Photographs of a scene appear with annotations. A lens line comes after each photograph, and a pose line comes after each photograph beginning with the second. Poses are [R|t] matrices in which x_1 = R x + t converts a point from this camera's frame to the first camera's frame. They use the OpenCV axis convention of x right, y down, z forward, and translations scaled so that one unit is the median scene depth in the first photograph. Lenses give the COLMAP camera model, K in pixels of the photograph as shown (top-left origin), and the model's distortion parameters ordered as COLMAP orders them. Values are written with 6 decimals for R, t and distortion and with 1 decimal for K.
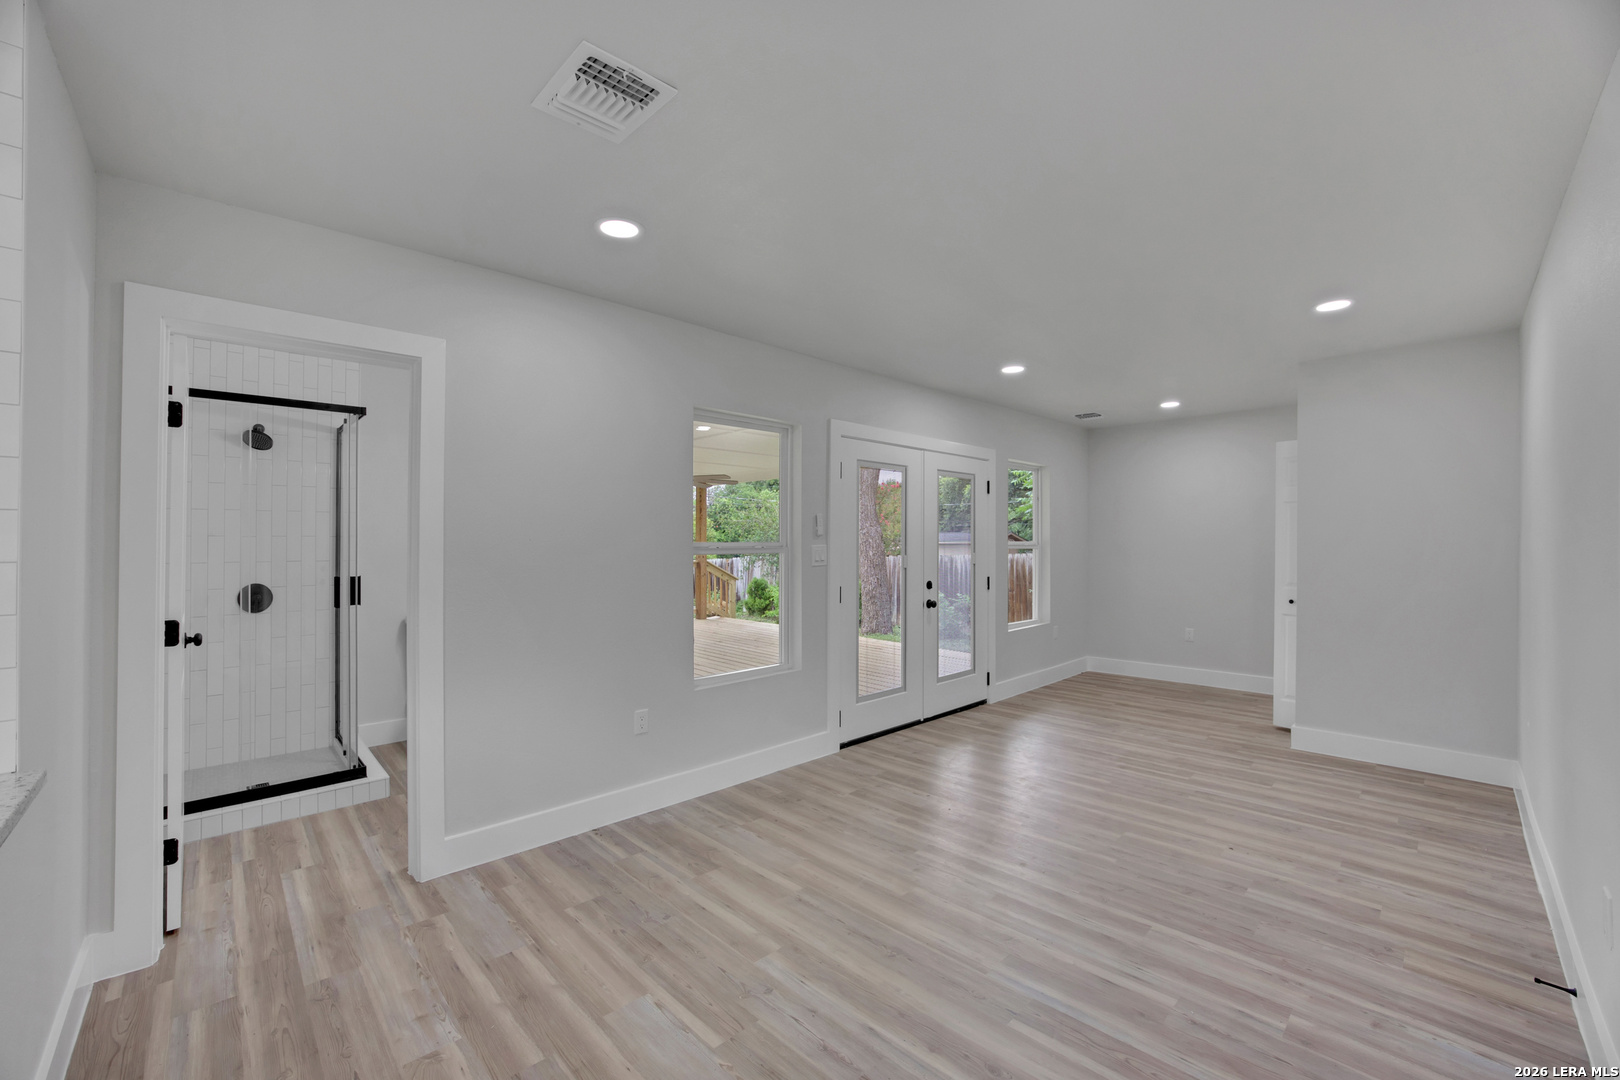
lens RADIAL K [[683.3, 0, 814.5], [0, 683.3, 540.6], [0, 0, 1]] dist [-0.053503, 0.013721]
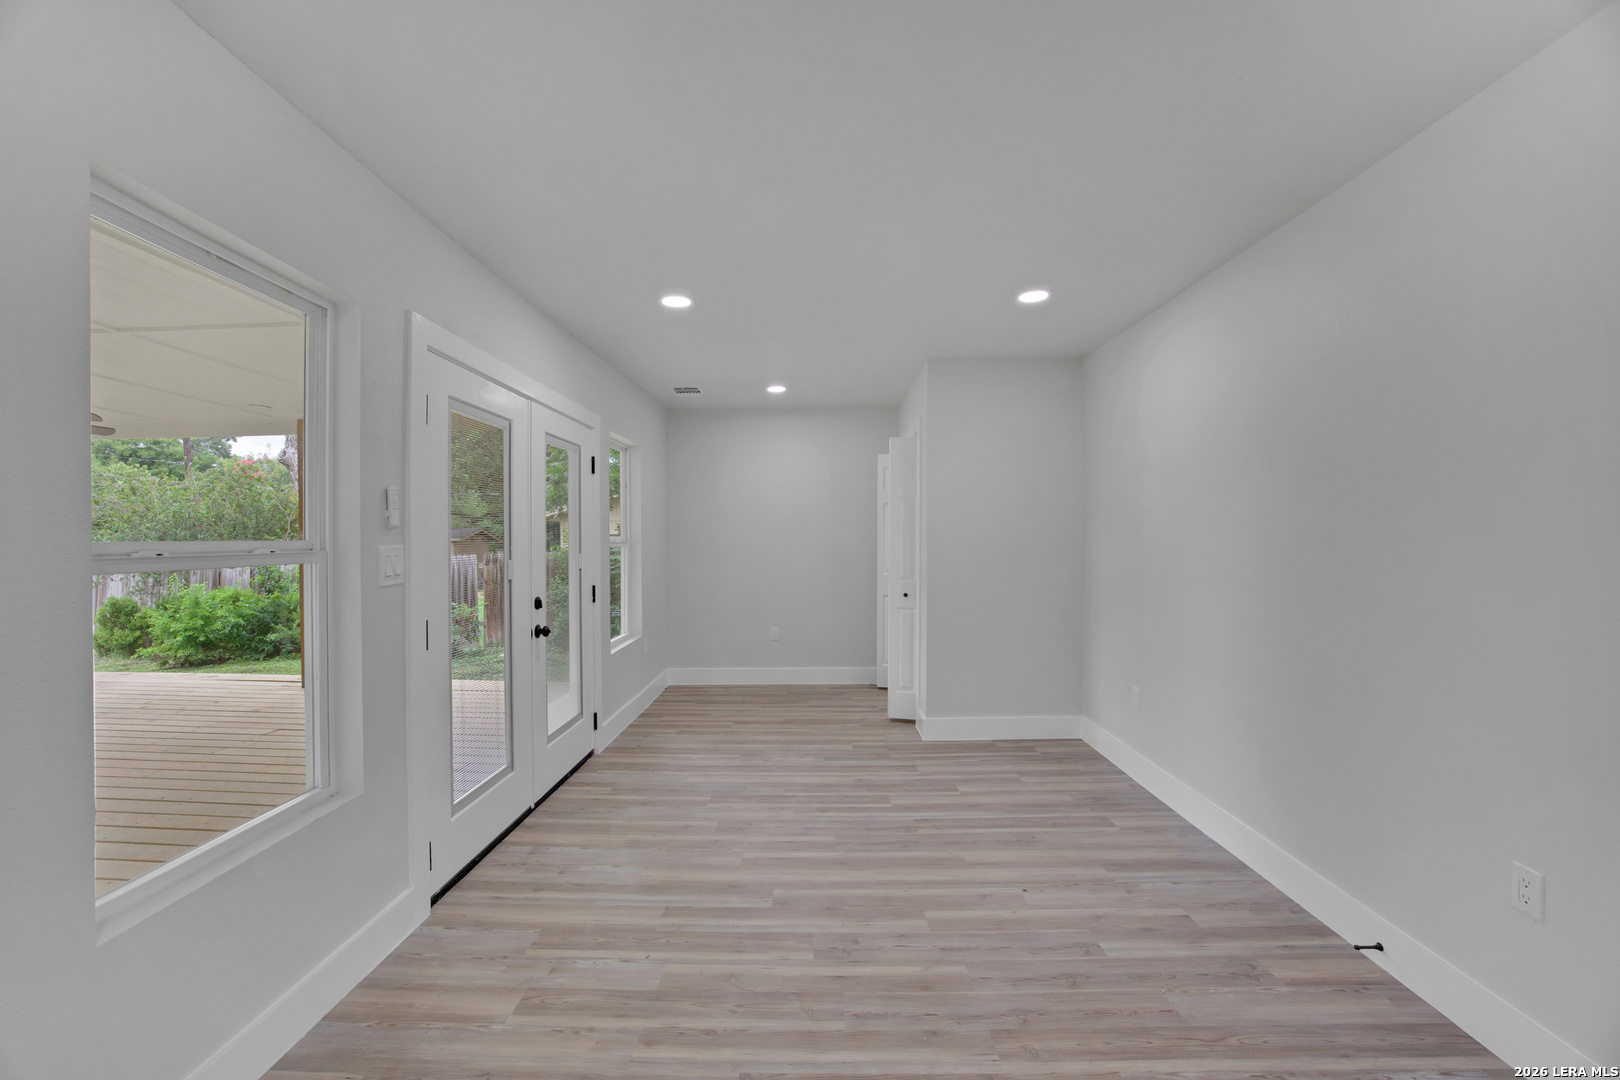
lens RADIAL K [[683.3, 0, 814.5], [0, 683.3, 540.6], [0, 0, 1]] dist [-0.053503, 0.013721]
pose [[0.720321, -0.013102, 0.693517, -0.116898], [0.011960, 0.999908, 0.006468, 0.003130], [-0.693538, 0.003636, 0.720411, 0.409161]]
